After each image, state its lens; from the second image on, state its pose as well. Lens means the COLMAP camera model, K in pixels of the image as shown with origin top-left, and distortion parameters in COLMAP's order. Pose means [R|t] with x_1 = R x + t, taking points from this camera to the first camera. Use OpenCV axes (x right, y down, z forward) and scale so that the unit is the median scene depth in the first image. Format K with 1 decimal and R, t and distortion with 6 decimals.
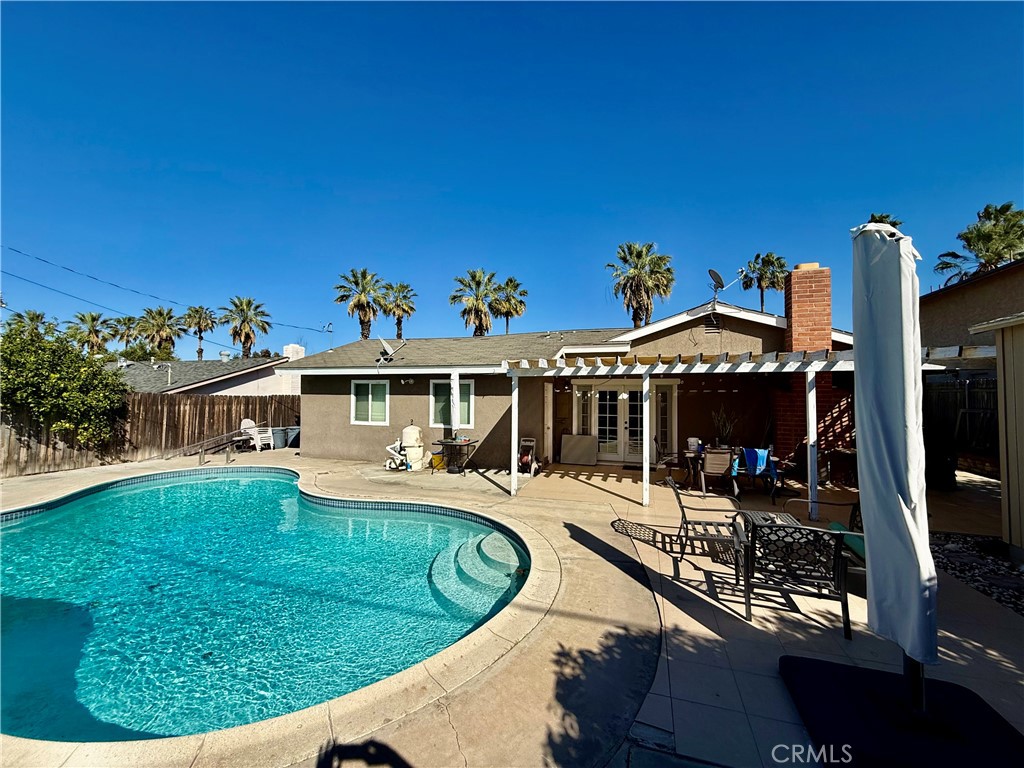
lens RADIAL K [[411.2, 0, 506.5], [0, 411.2, 384.4], [0, 0, 1]] dist [0.002306, 0.000328]
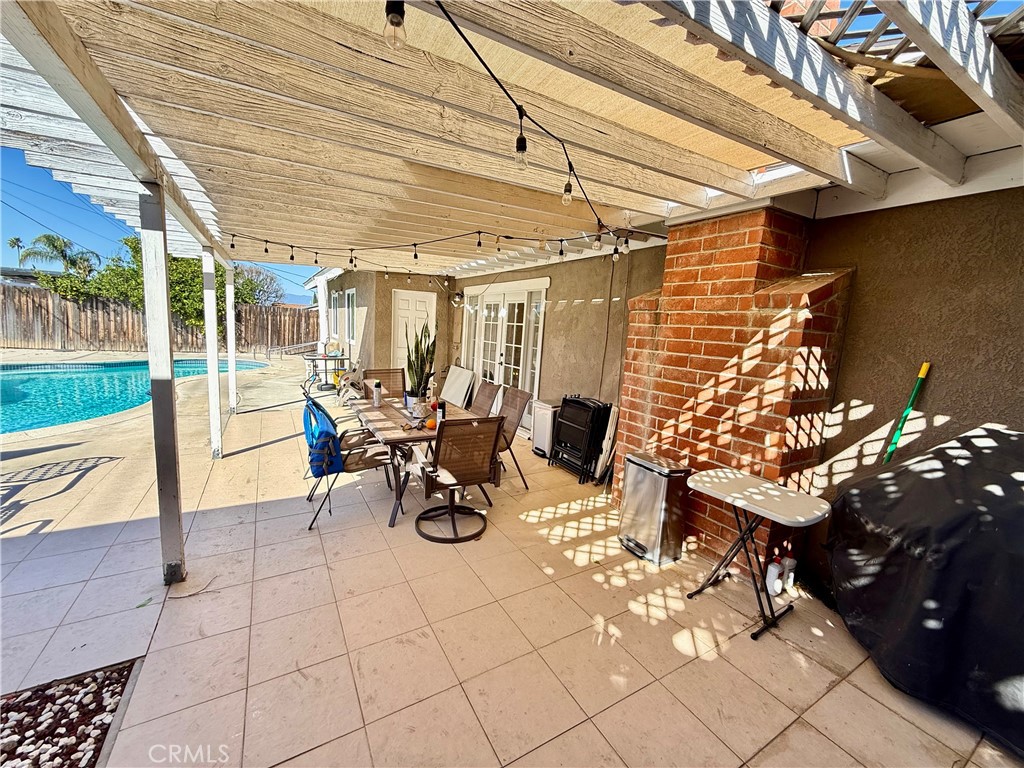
lens RADIAL K [[411.2, 0, 508.1], [0, 411.2, 386.5], [0, 0, 1]] dist [0.002306, 0.000328]
pose [[0.739809, 0.134769, -0.659181, 0.581996], [-0.035176, 0.986141, 0.162138, 0.031279], [0.671897, -0.096764, 0.734297, 0.444078]]
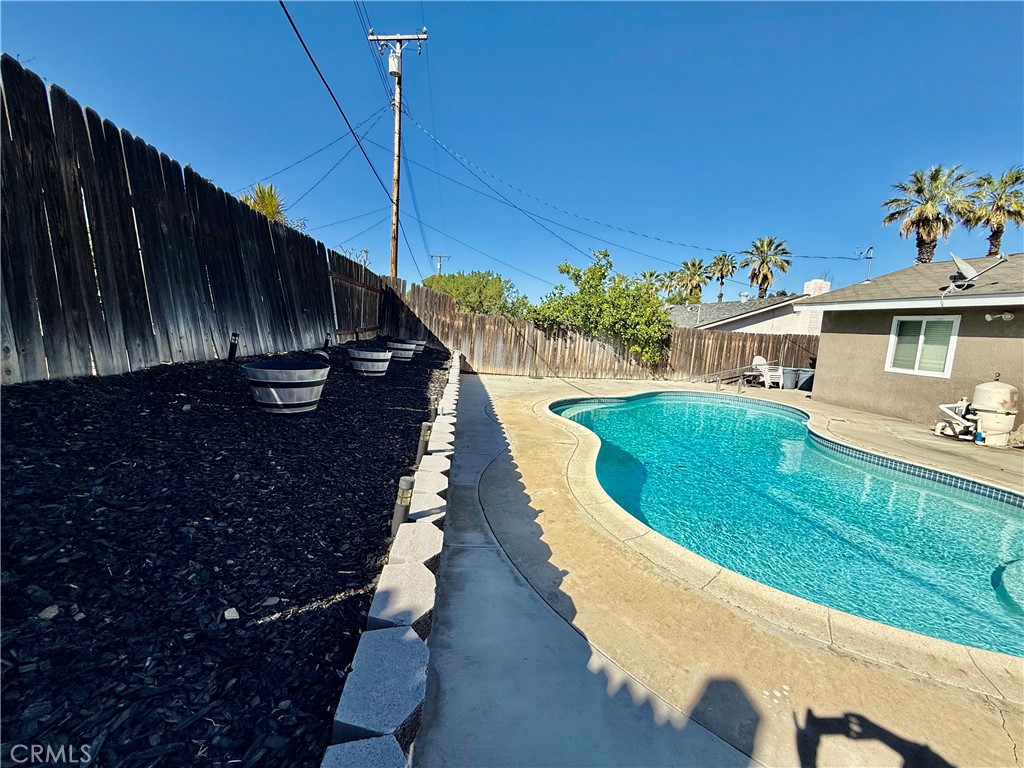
lens RADIAL K [[411.2, 0, 506.9], [0, 411.2, 387.0], [0, 0, 1]] dist [0.002306, 0.000328]
pose [[0.450988, 0.135981, -0.882110, 0.010901], [-0.014910, 0.989336, 0.144887, 0.021313], [0.892405, -0.052191, 0.448206, -0.041551]]
